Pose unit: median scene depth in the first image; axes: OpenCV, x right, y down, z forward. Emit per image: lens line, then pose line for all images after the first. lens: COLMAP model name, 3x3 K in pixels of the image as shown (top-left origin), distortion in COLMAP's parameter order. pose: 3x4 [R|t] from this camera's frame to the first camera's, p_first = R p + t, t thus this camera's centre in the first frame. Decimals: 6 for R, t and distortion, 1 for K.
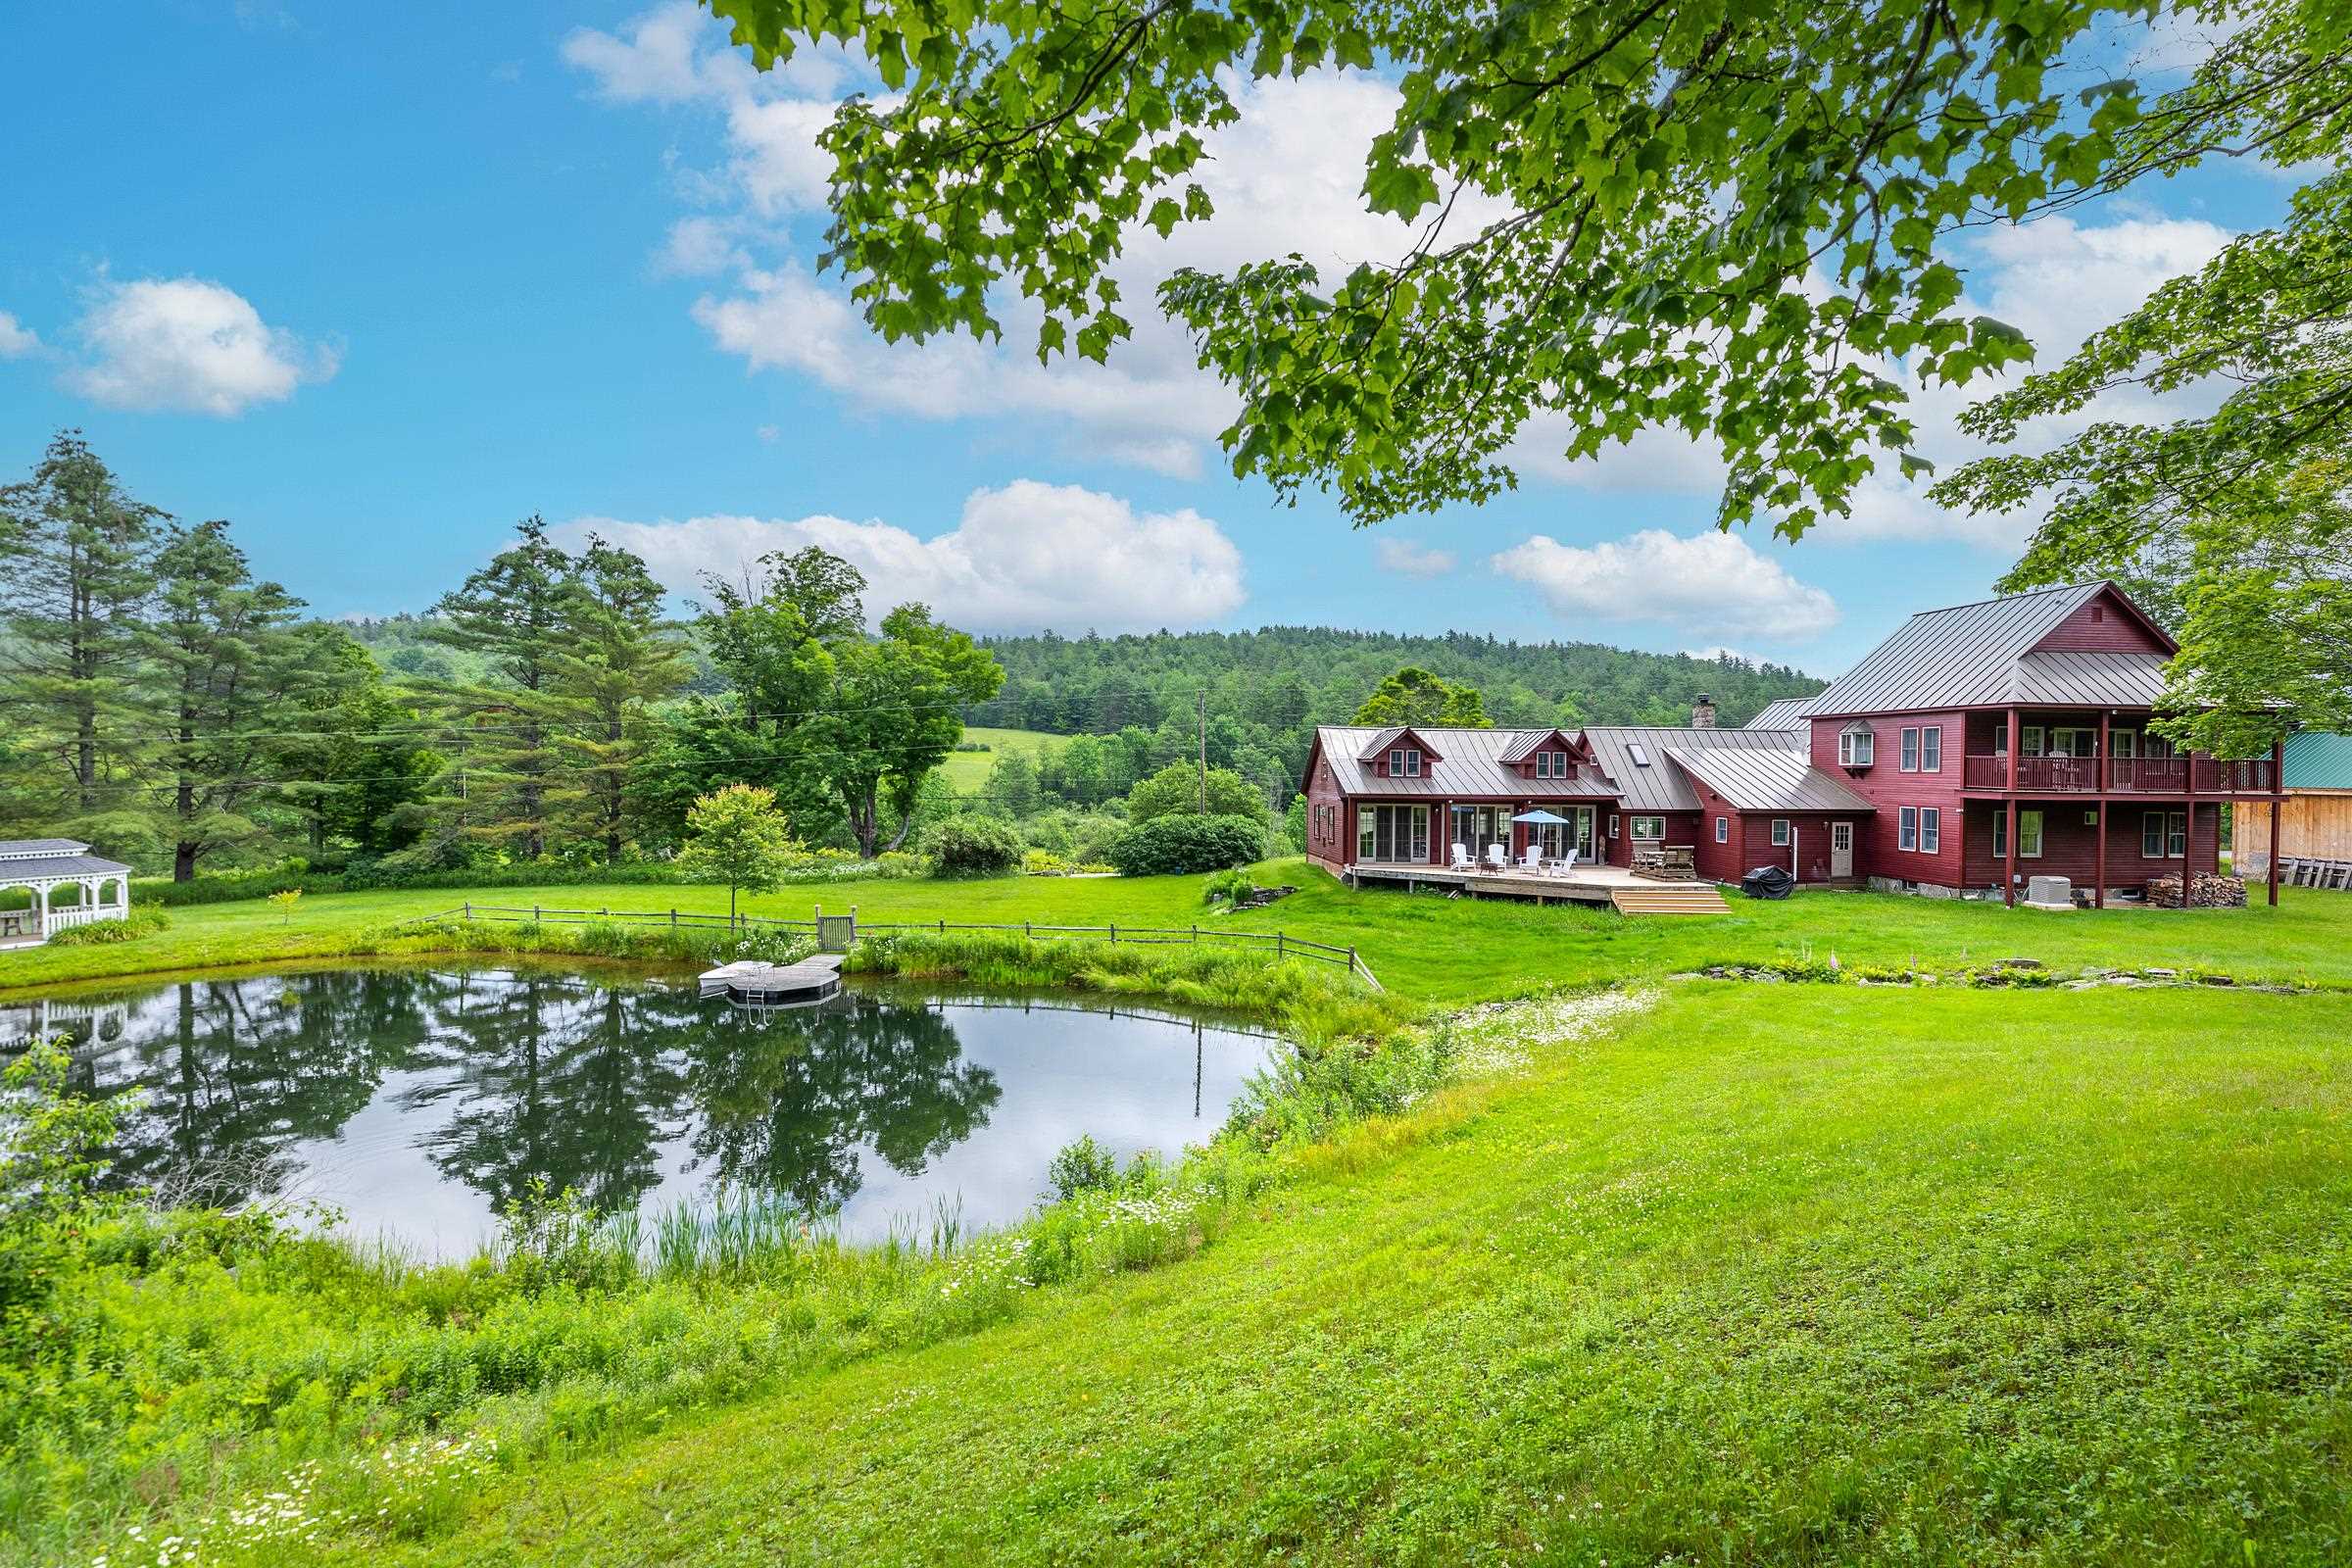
lens RADIAL K [[1048.8, 0, 1183.7], [0, 1048.8, 780.5], [0, 0, 1]] dist [0.007988, -0.000955]
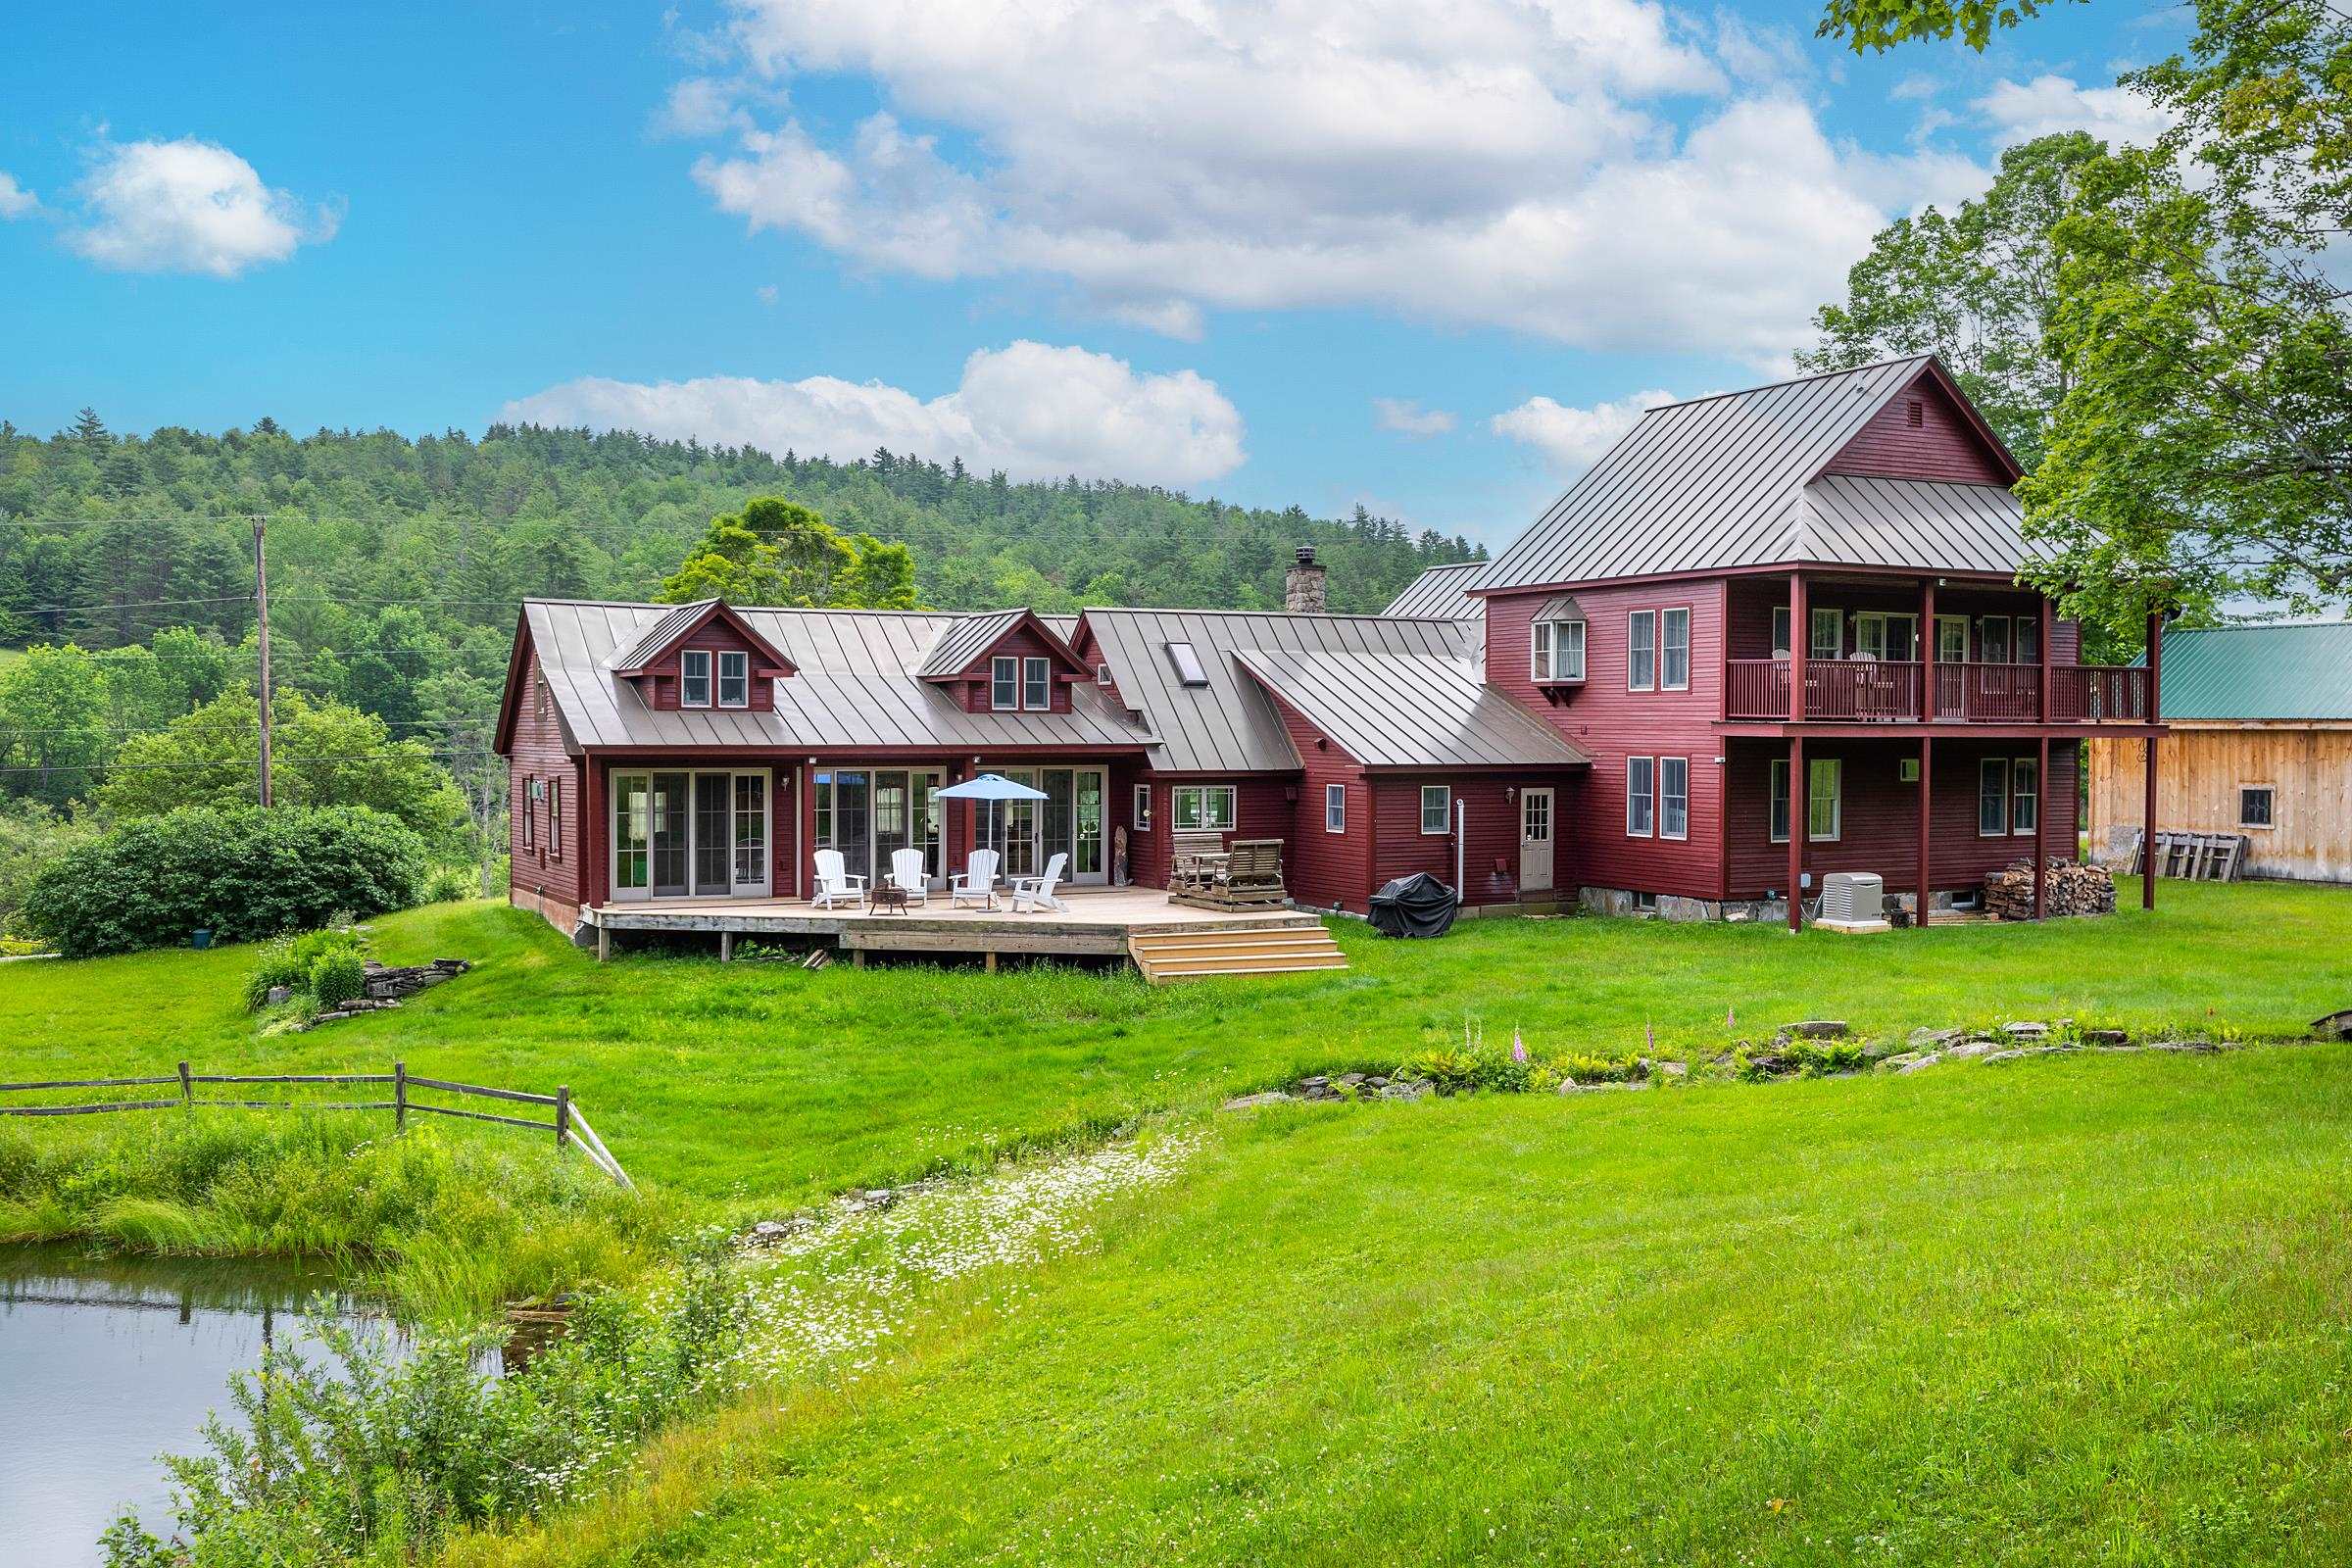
lens RADIAL K [[2109.2, 0, 1174.4], [0, 2109.2, 789.9], [0, 0, 1]] dist [0.001927, -0.016868]
pose [[0.926842, -0.018307, 0.375004, 0.059375], [0.010652, 0.999691, 0.022474, 0.015597], [-0.375300, -0.016835, 0.926751, 0.085007]]
